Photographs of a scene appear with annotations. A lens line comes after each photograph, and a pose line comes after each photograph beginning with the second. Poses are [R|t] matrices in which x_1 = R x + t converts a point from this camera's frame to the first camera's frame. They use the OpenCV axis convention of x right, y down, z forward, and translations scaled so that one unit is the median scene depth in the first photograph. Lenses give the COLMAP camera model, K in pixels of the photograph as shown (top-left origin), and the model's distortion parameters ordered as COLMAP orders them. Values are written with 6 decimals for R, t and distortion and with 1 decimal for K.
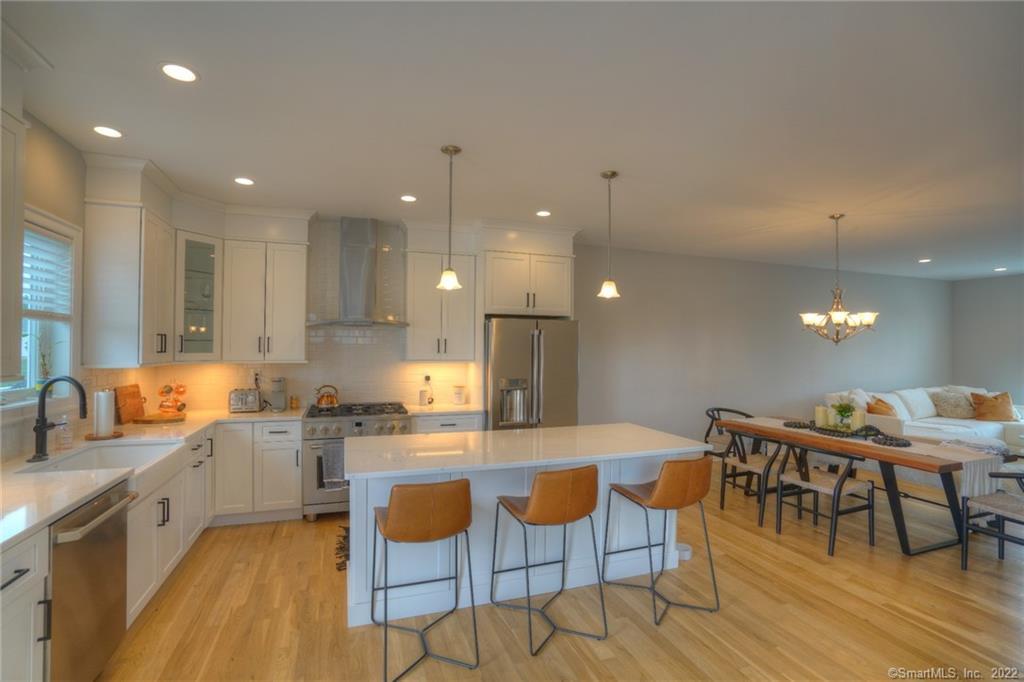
lens RADIAL K [[469.5, 0, 509.9], [0, 469.5, 343.5], [0, 0, 1]] dist [-0.054574, 0.019989]
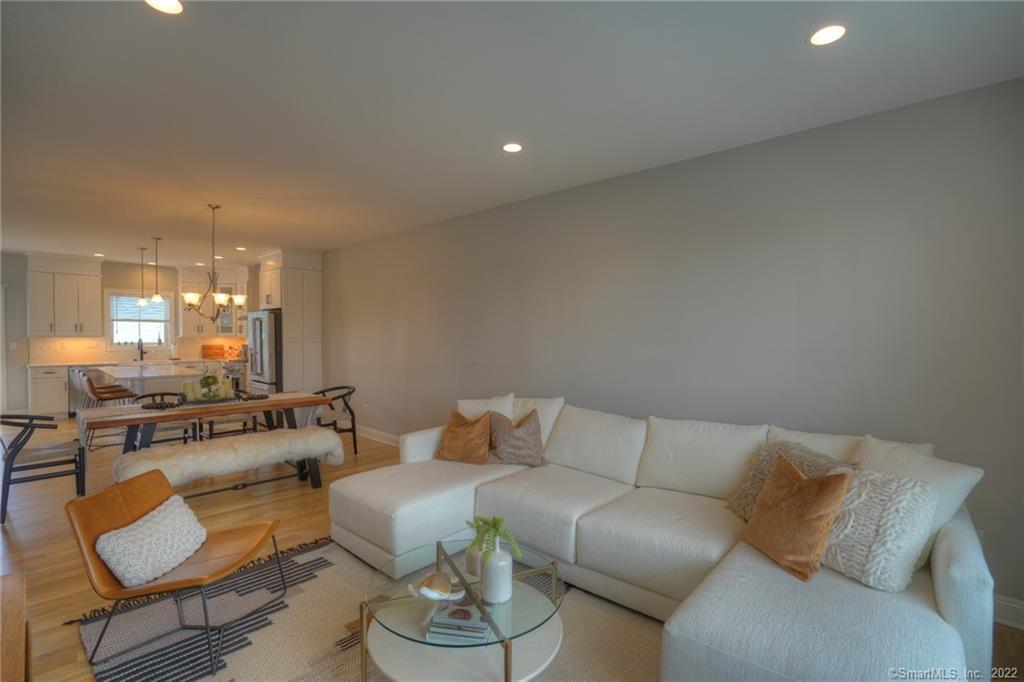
lens RADIAL K [[469.5, 0, 509.9], [0, 469.5, 343.5], [0, 0, 1]] dist [-0.054574, 0.019989]
pose [[0.457951, 0.015019, -0.888851, 1.989715], [0.007002, 0.999765, 0.020500, 0.034419], [0.888950, -0.015611, 0.457738, 1.102199]]
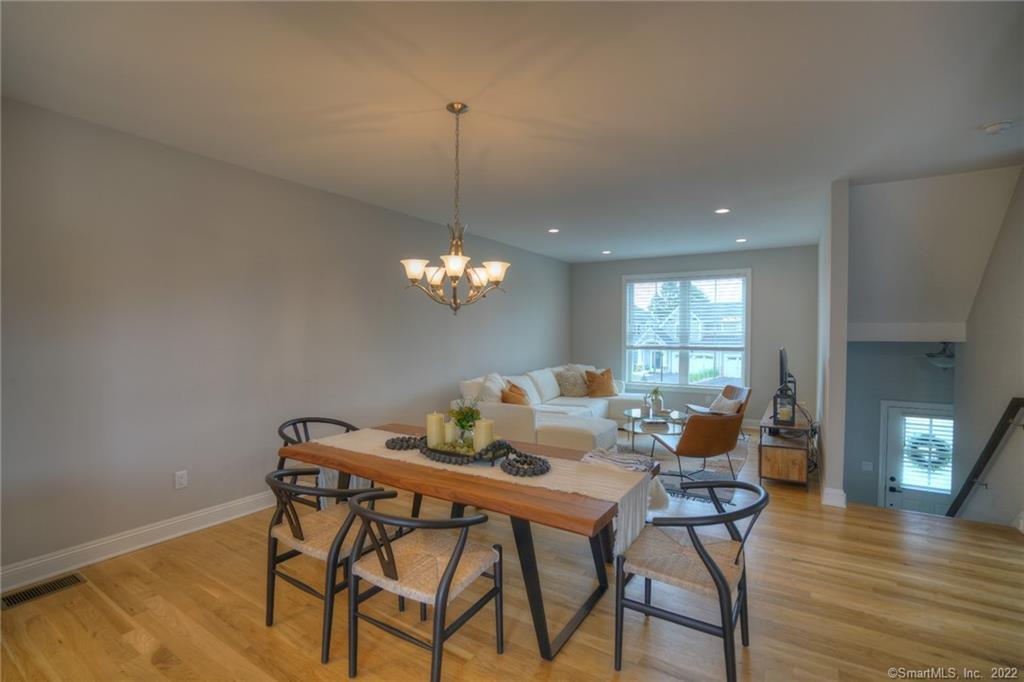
lens RADIAL K [[469.5, 0, 509.9], [0, 469.5, 343.5], [0, 0, 1]] dist [-0.054574, 0.019989]
pose [[0.785366, -0.016597, 0.618809, 0.365996], [-0.003939, 0.999486, 0.031806, 0.021776], [-0.619019, -0.027417, 0.784898, 0.441845]]
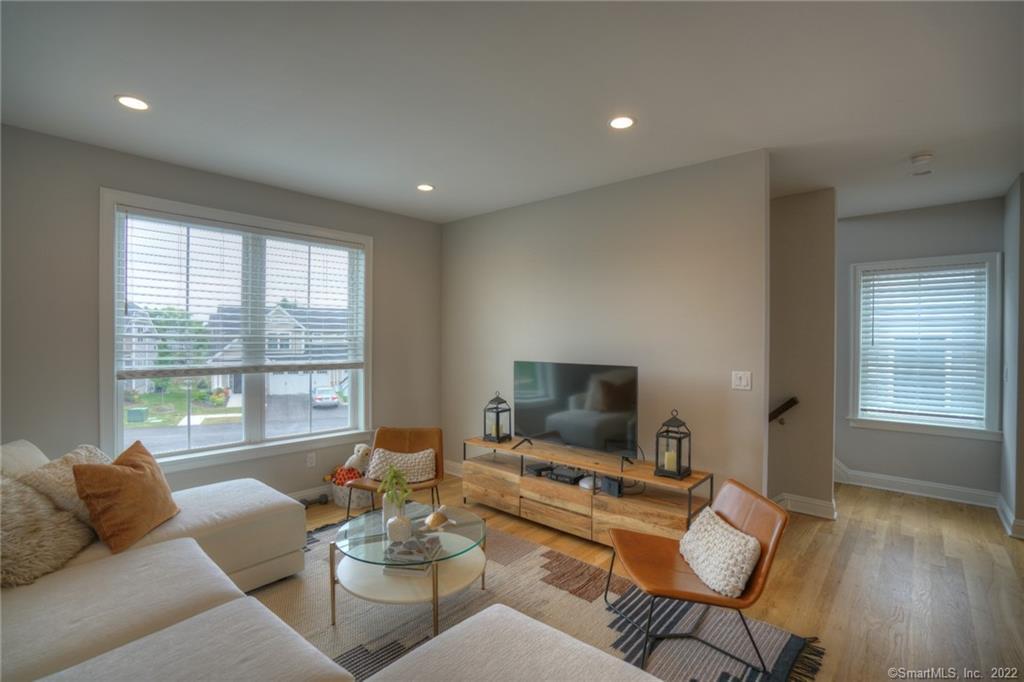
lens RADIAL K [[469.5, 0, 509.9], [0, 469.5, 343.5], [0, 0, 1]] dist [-0.054574, 0.019989]
pose [[-0.481680, -0.017622, 0.876170, 0.990613], [-0.016559, 0.999802, 0.011005, 0.026072], [-0.876191, -0.009208, -0.481877, 1.444051]]
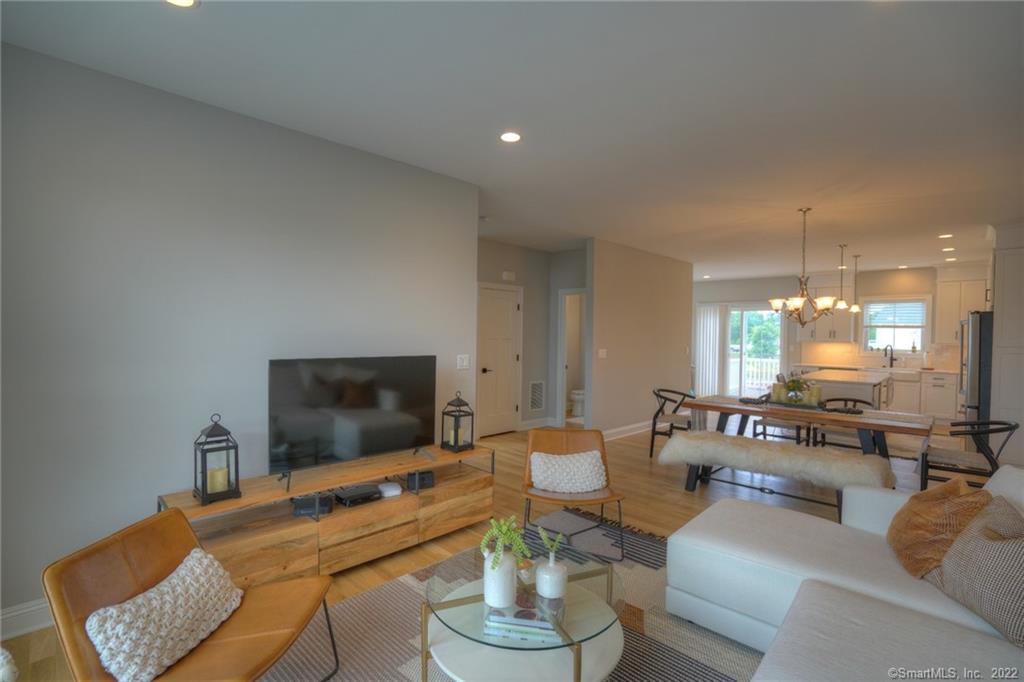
lens RADIAL K [[469.5, 0, 509.9], [0, 469.5, 343.5], [0, 0, 1]] dist [-0.054574, 0.019989]
pose [[-0.902992, -0.008532, -0.429573, 1.782676], [-0.013592, 0.999870, 0.008713, 0.040766], [0.429442, 0.013706, -0.902990, 1.657642]]
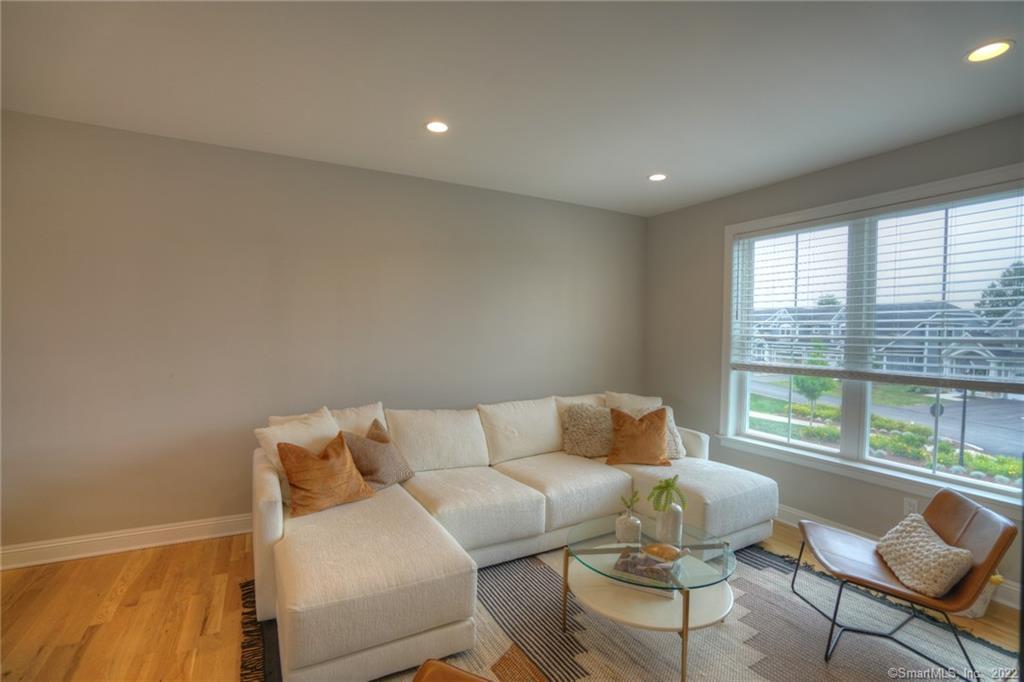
lens RADIAL K [[469.5, 0, 509.9], [0, 469.5, 343.5], [0, 0, 1]] dist [-0.054574, 0.019989]
pose [[0.987754, 0.013070, 0.155474, 1.322745], [-0.017267, 0.999521, 0.025672, 0.031055], [-0.155064, -0.028042, 0.987506, 0.768264]]
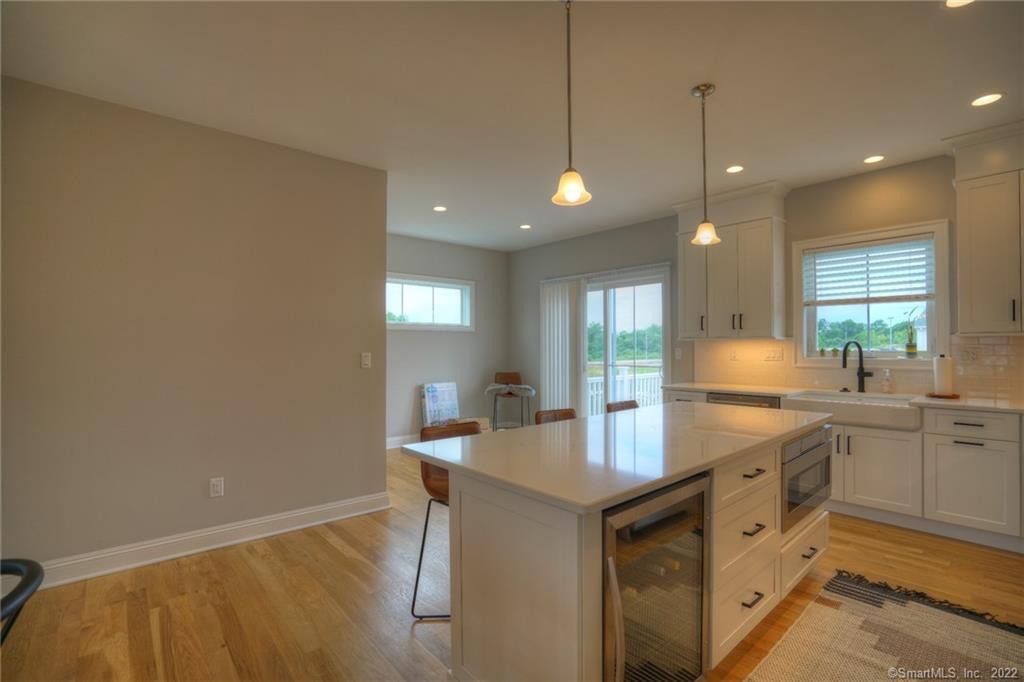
lens RADIAL K [[469.5, 0, 509.9], [0, 469.5, 343.5], [0, 0, 1]] dist [-0.054574, 0.019989]
pose [[-0.929266, -0.007619, -0.369333, 0.373666], [0.000112, 0.999781, -0.020907, 0.065190], [0.369411, -0.019470, -0.929062, 1.146203]]
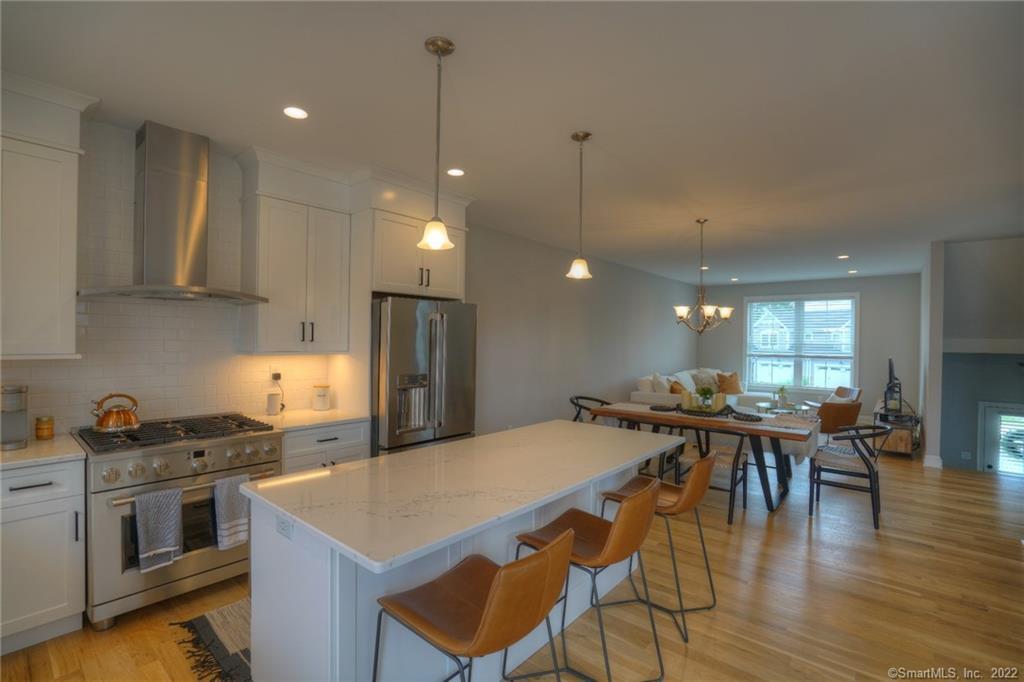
lens RADIAL K [[469.5, 0, 509.9], [0, 469.5, 343.5], [0, 0, 1]] dist [-0.054574, 0.019989]
pose [[0.866426, -0.000008, 0.499306, -0.255130], [-0.011063, 0.999754, 0.019214, 0.006252], [-0.499183, -0.022172, 0.866213, 0.238848]]
